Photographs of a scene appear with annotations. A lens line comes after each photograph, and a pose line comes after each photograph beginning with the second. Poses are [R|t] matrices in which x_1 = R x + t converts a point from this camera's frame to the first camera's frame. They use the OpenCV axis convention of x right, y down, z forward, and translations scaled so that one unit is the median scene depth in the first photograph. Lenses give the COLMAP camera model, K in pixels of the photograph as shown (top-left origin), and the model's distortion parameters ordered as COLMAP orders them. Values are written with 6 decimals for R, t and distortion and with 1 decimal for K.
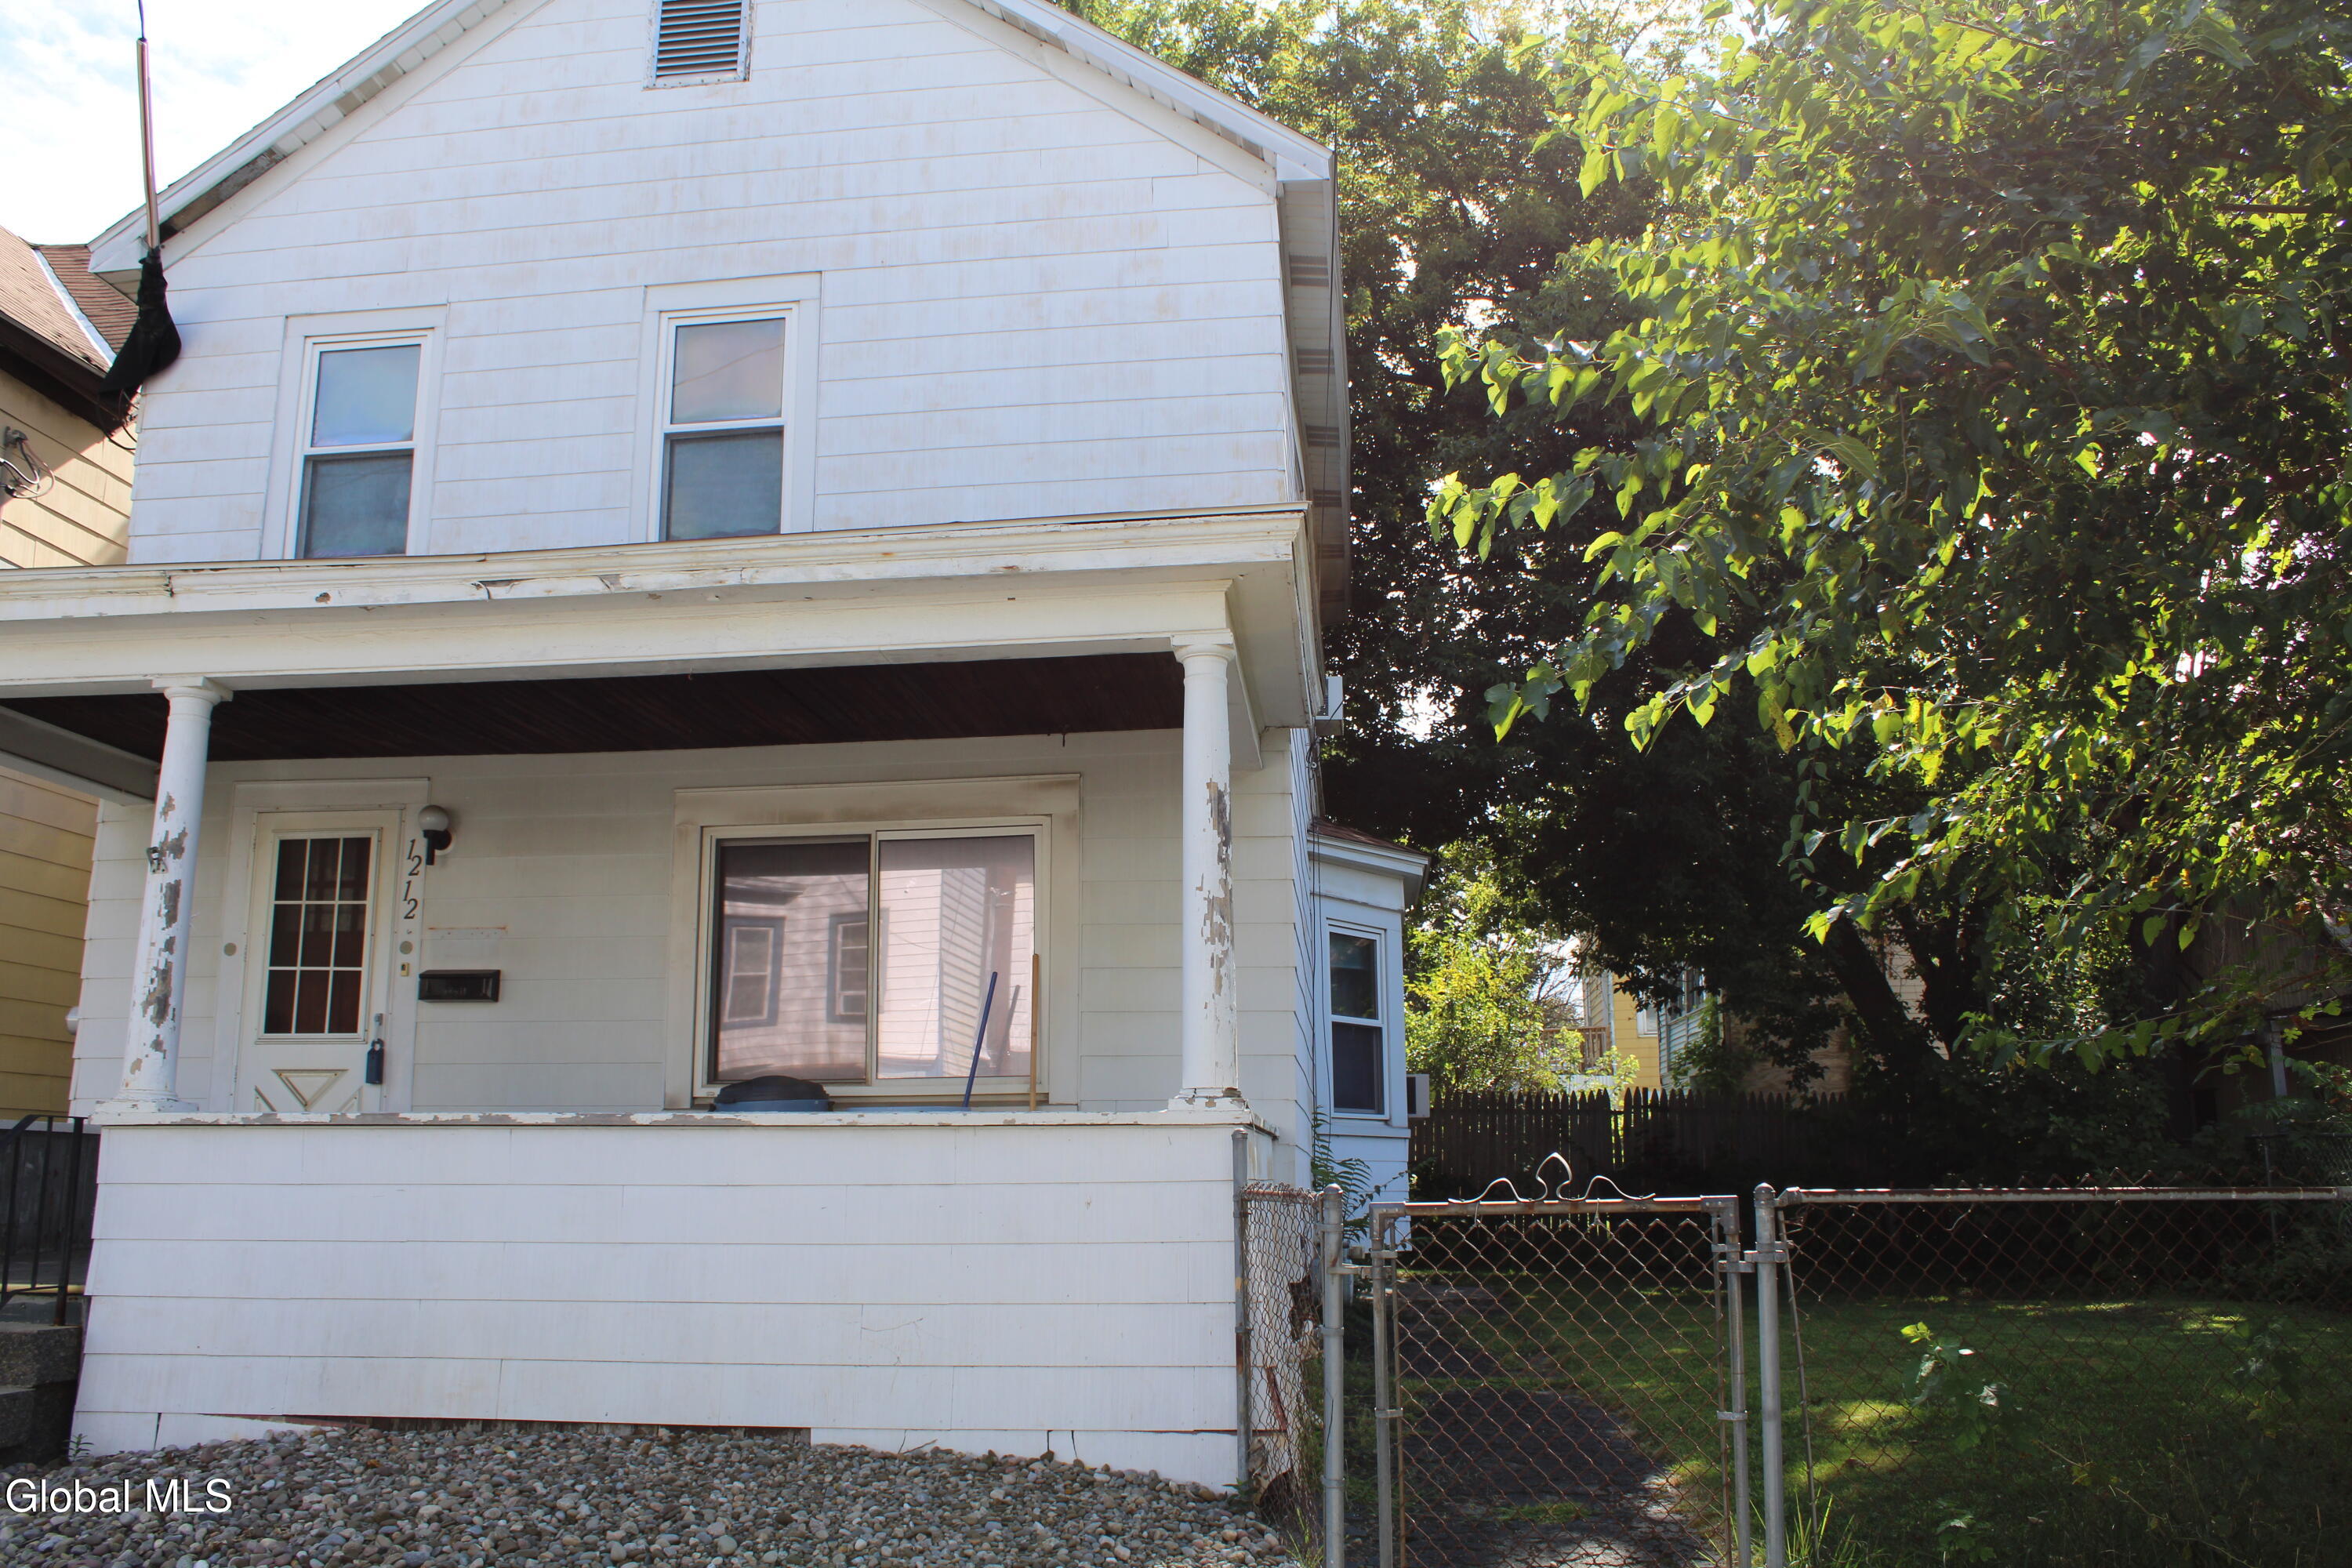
lens RADIAL K [[2009.7, 0, 1177.8], [0, 2009.7, 785.3], [0, 0, 1]] dist [-0.152347, 0.120126]
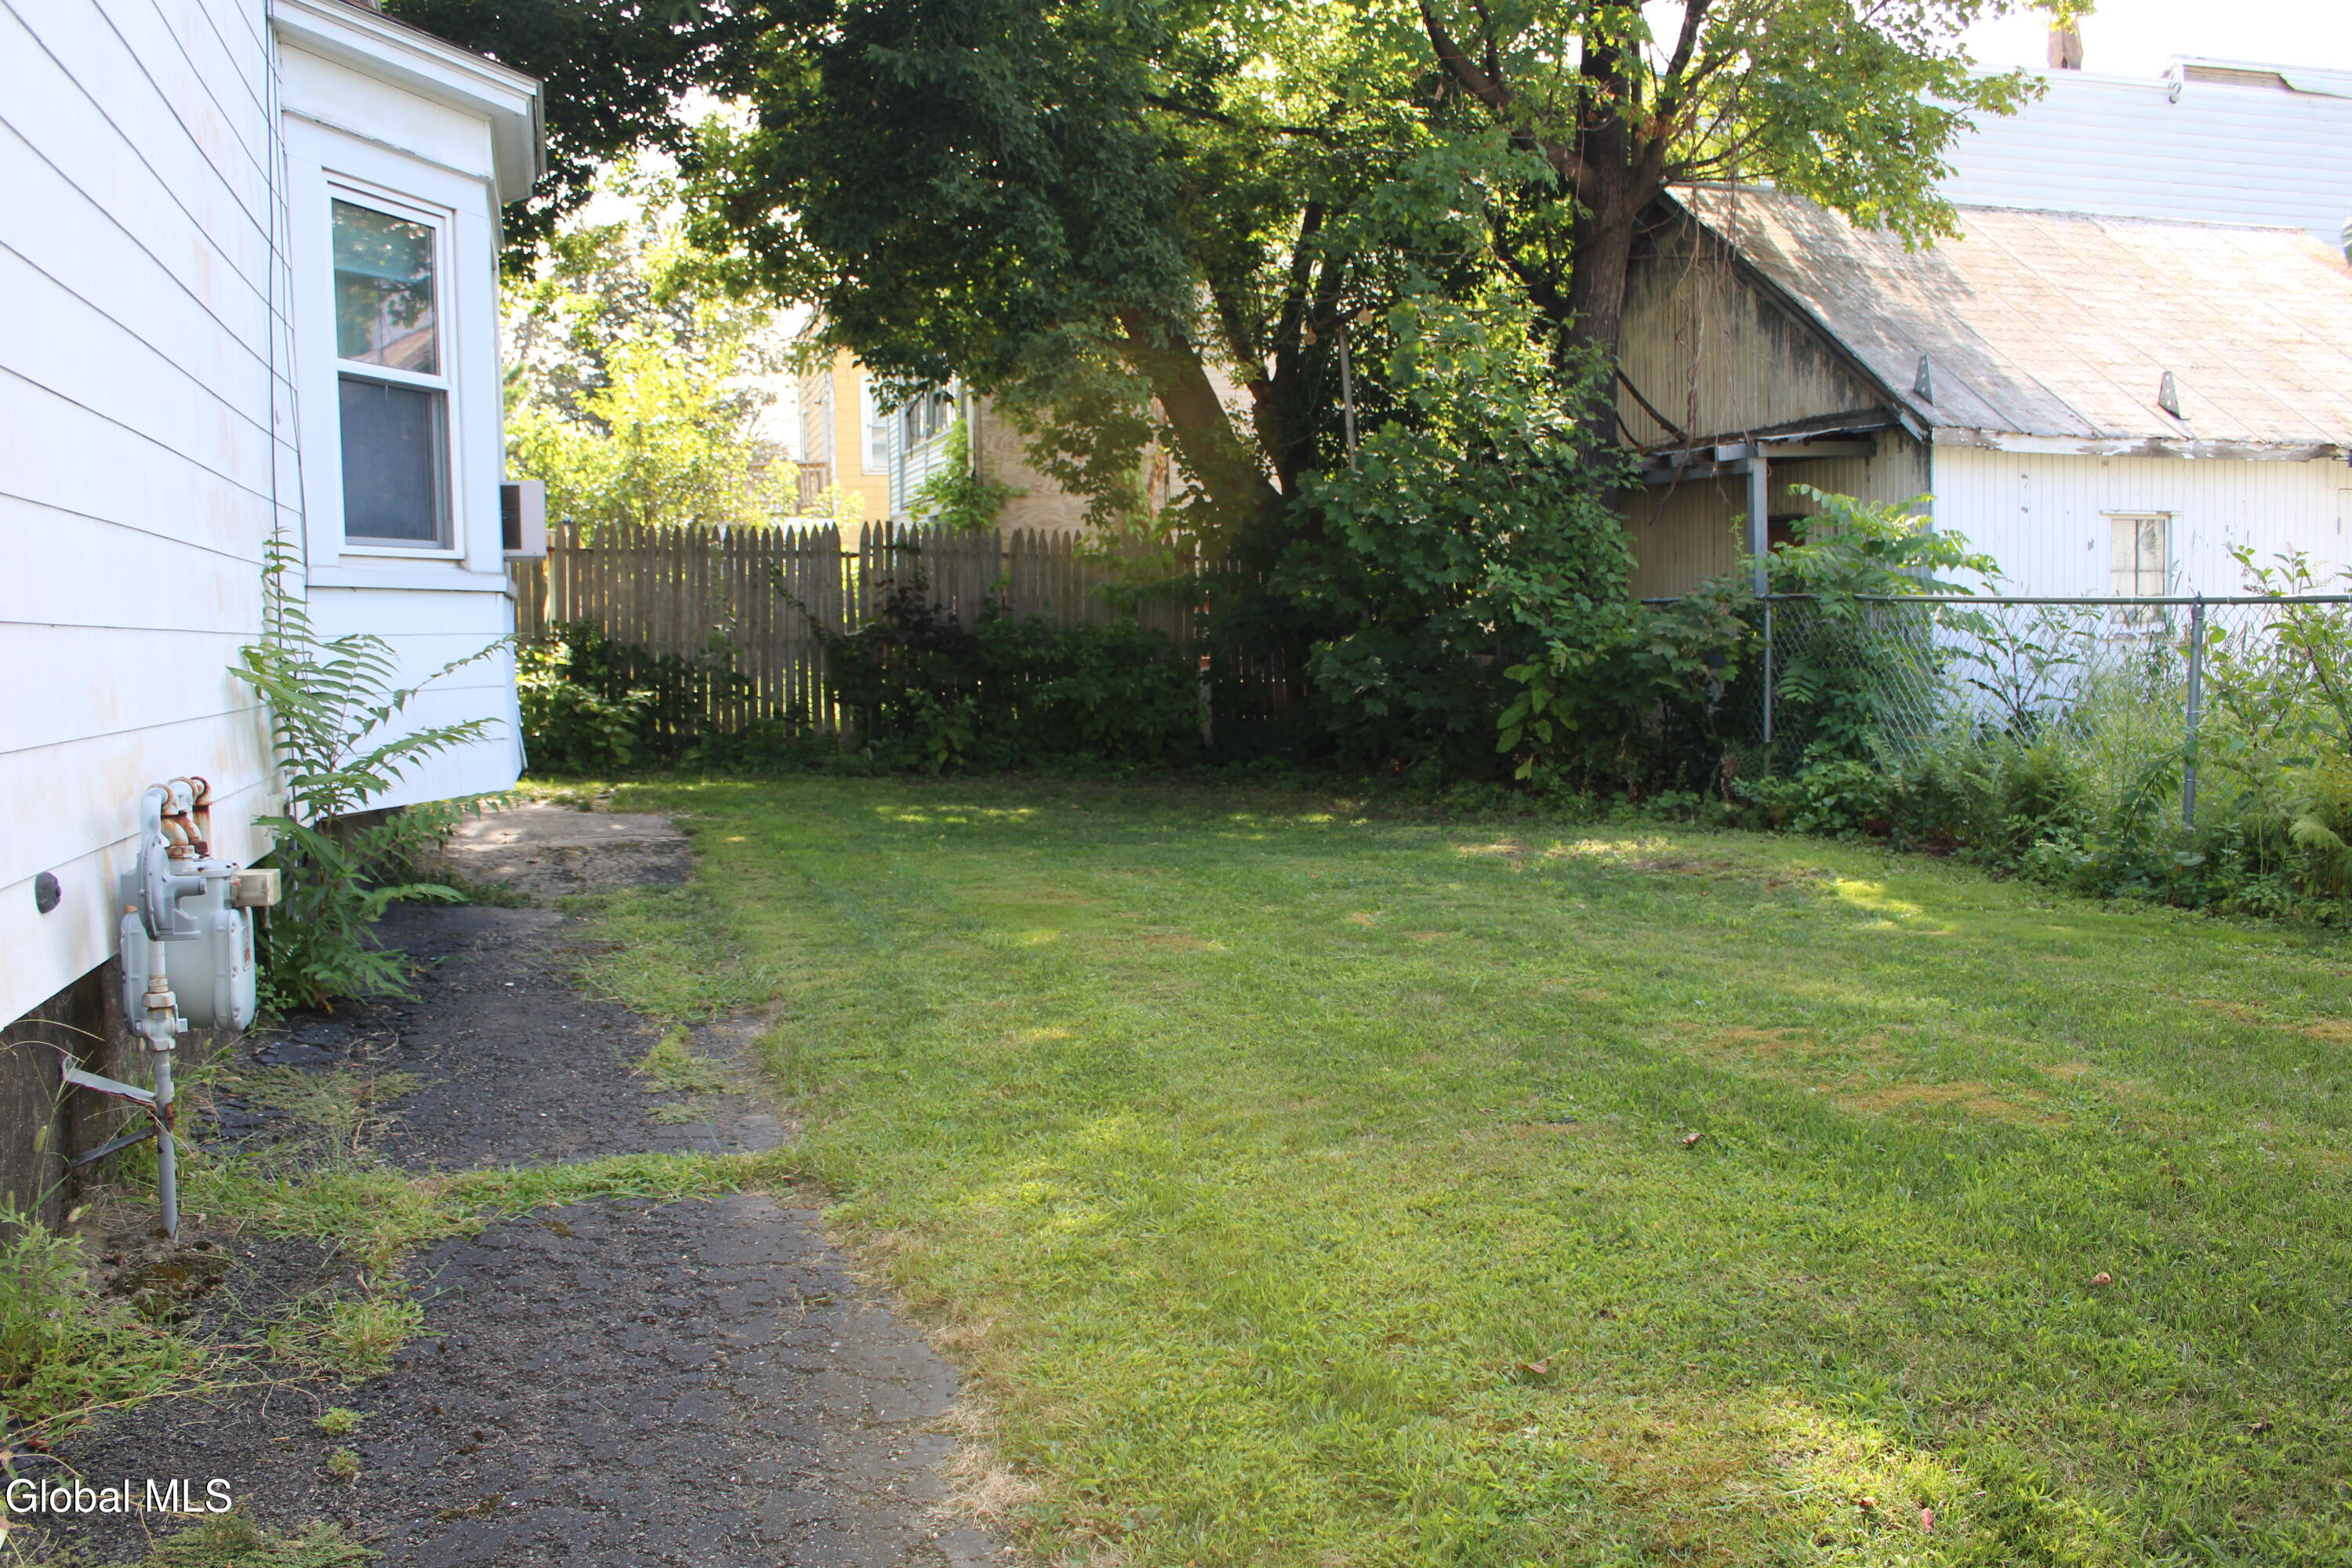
lens RADIAL K [[2009.7, 0, 1175.8], [0, 2009.7, 788.6], [0, 0, 1]] dist [-0.152347, 0.120126]
pose [[0.926295, -0.043433, 0.374287, 0.054015], [-0.059751, 0.963834, 0.259719, 0.050073], [-0.372031, -0.262940, 0.890200, 0.282754]]
